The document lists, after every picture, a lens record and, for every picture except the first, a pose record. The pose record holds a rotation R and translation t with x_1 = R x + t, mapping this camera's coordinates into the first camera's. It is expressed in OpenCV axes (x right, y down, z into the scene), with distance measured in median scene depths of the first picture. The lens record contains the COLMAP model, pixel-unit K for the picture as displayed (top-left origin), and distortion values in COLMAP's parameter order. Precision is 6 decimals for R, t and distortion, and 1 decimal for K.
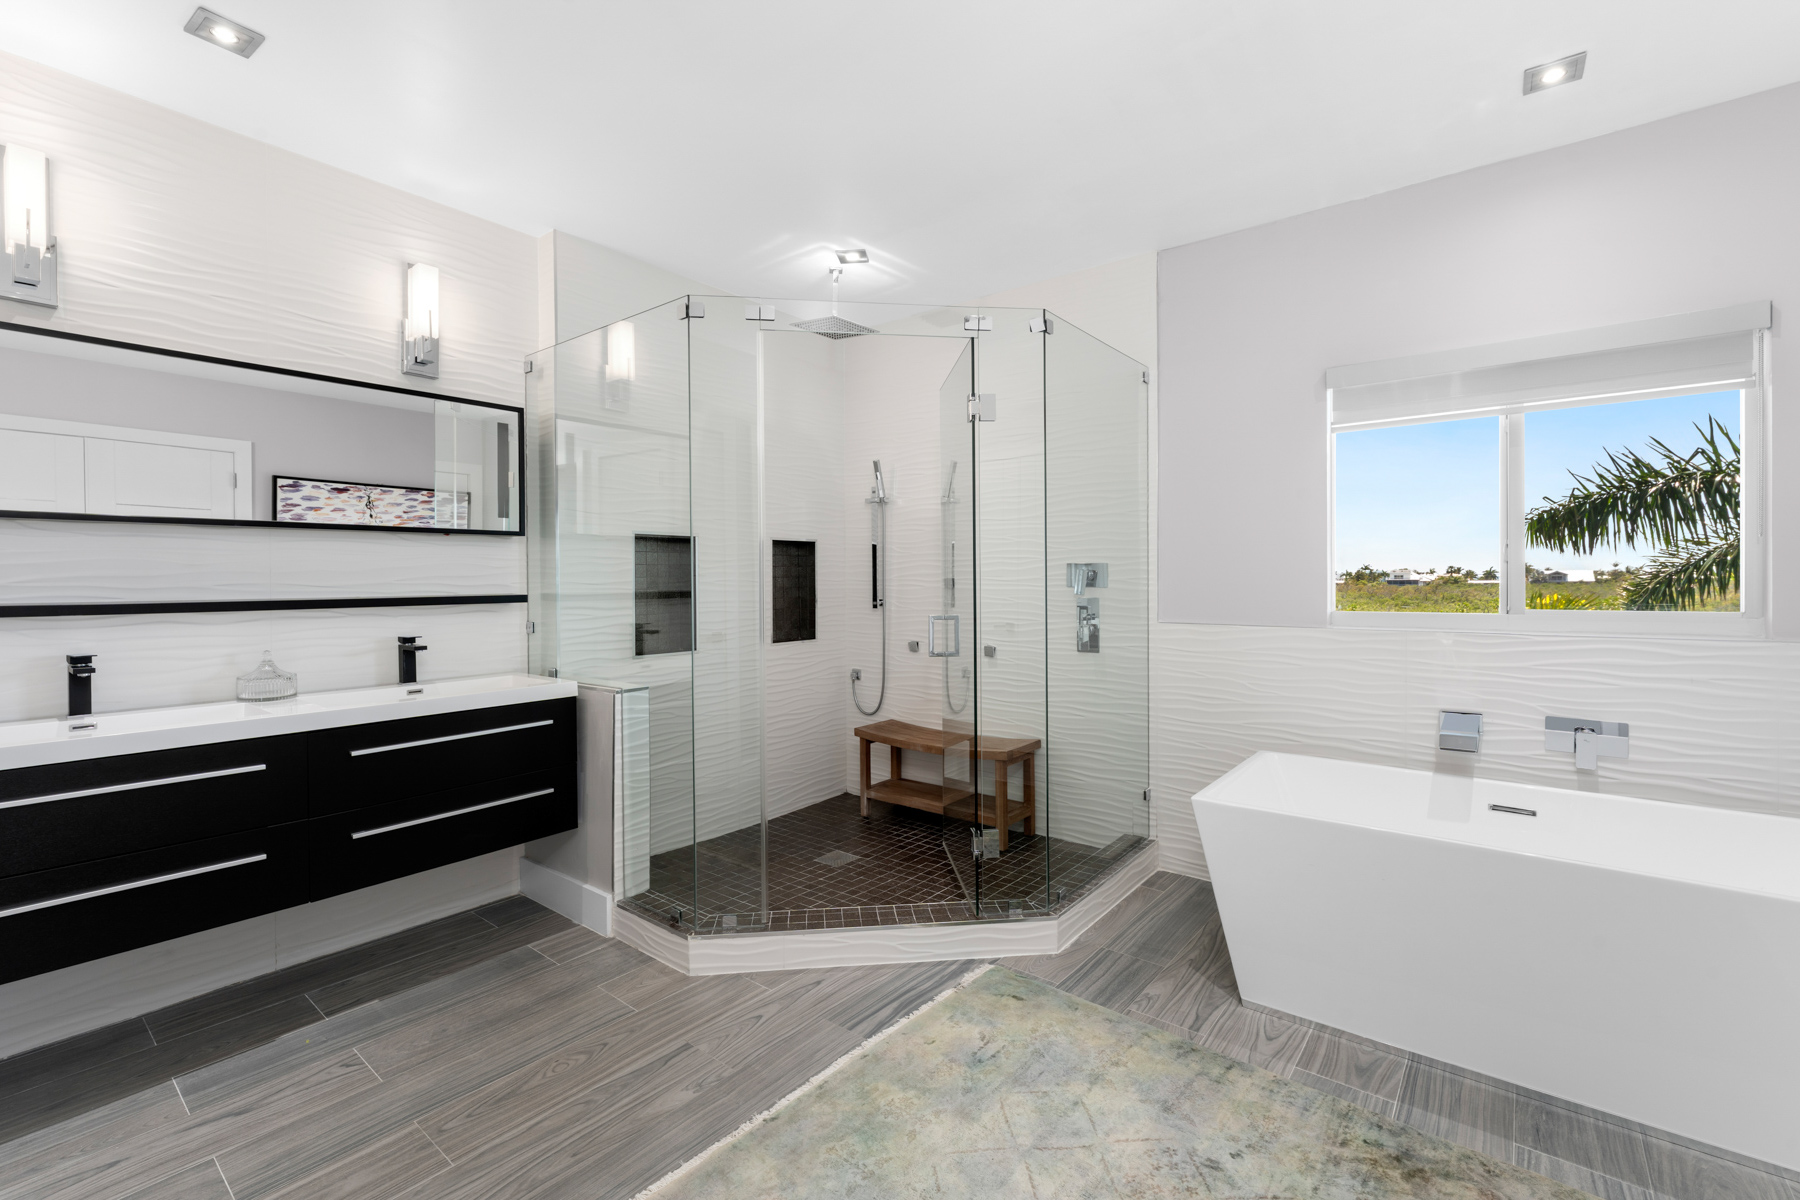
lens RADIAL K [[776.5, 0, 906.0], [0, 776.5, 576.2], [0, 0, 1]] dist [0.000521, -0.000502]
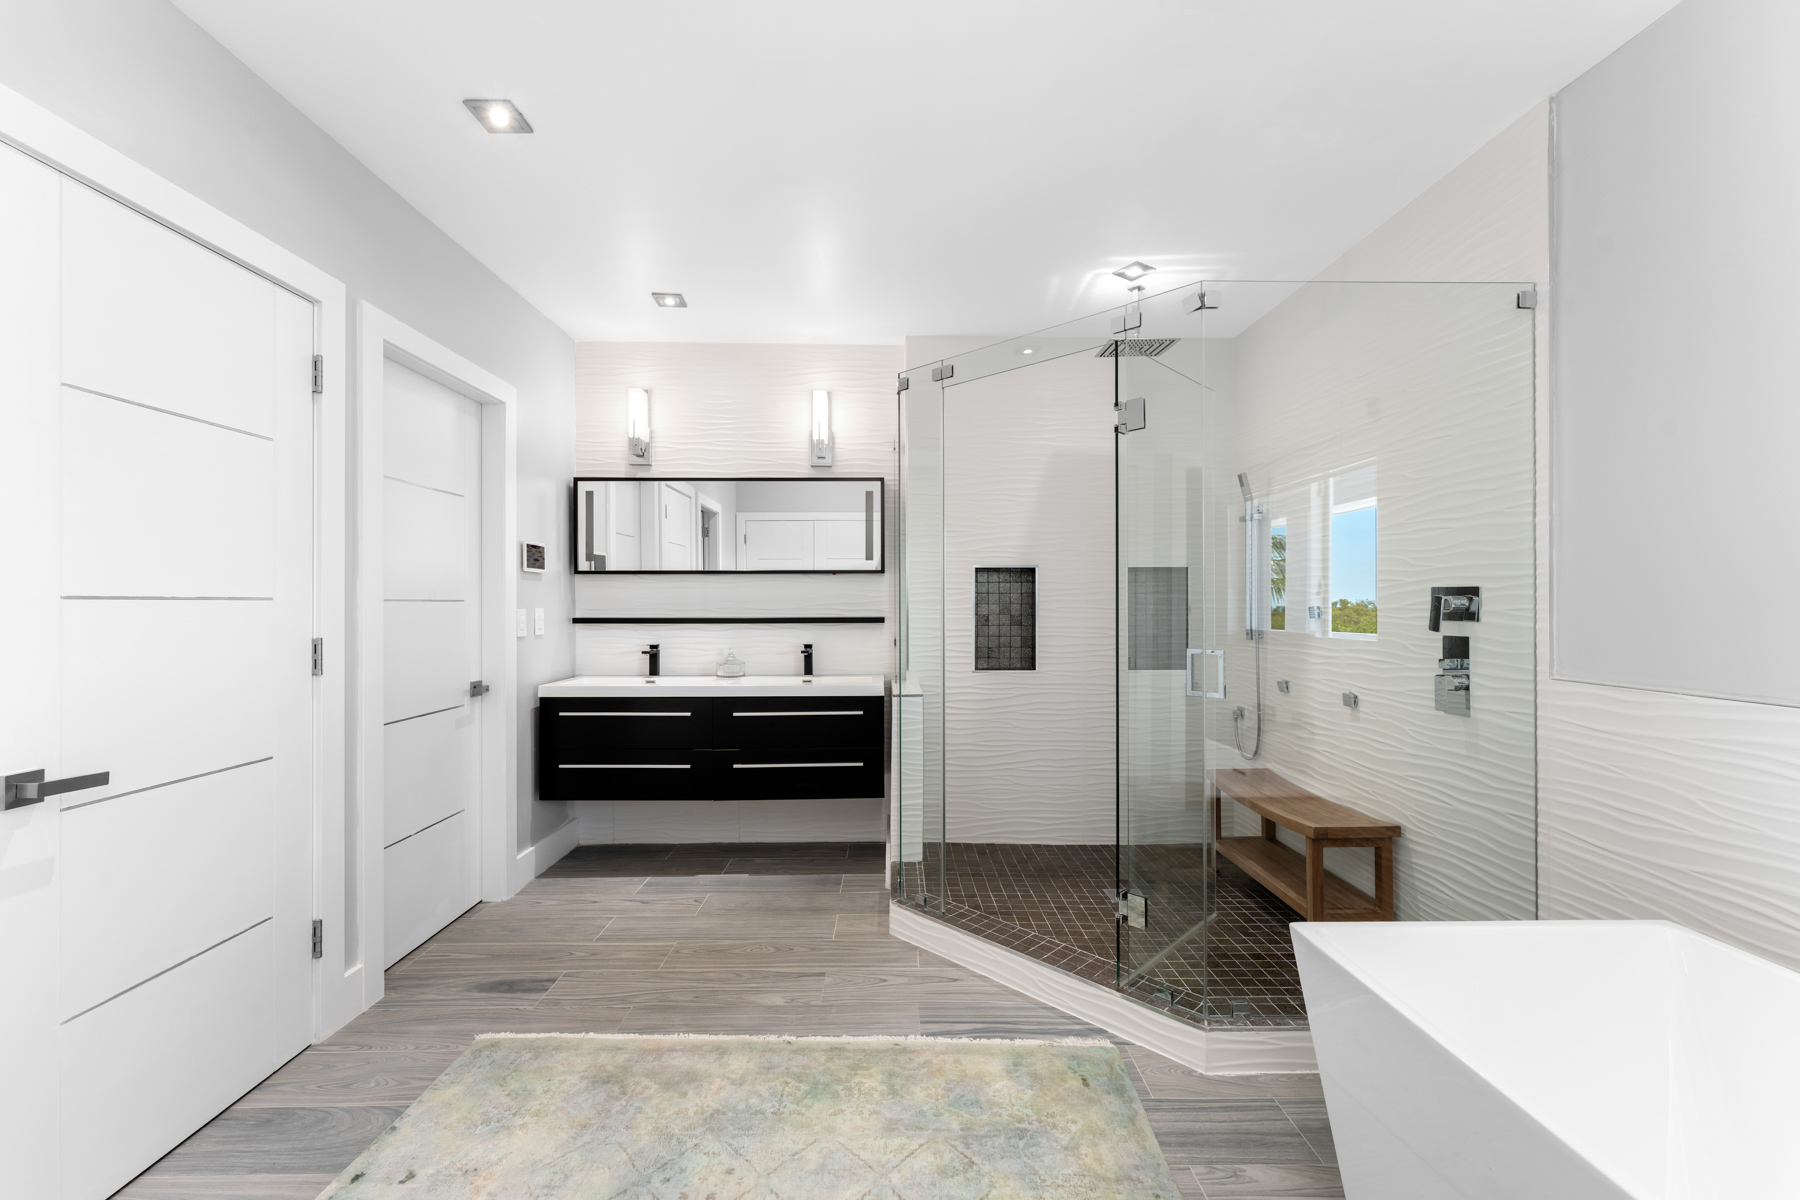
lens RADIAL K [[726.9, 0, 898.0], [0, 726.9, 593.5], [0, 0, 1]] dist [0.003006, -0.000089]
pose [[0.633208, -0.007037, -0.773950, 0.548628], [-0.000514, 0.999955, -0.009512, -0.005508], [0.773982, 0.006420, 0.633175, 0.256123]]
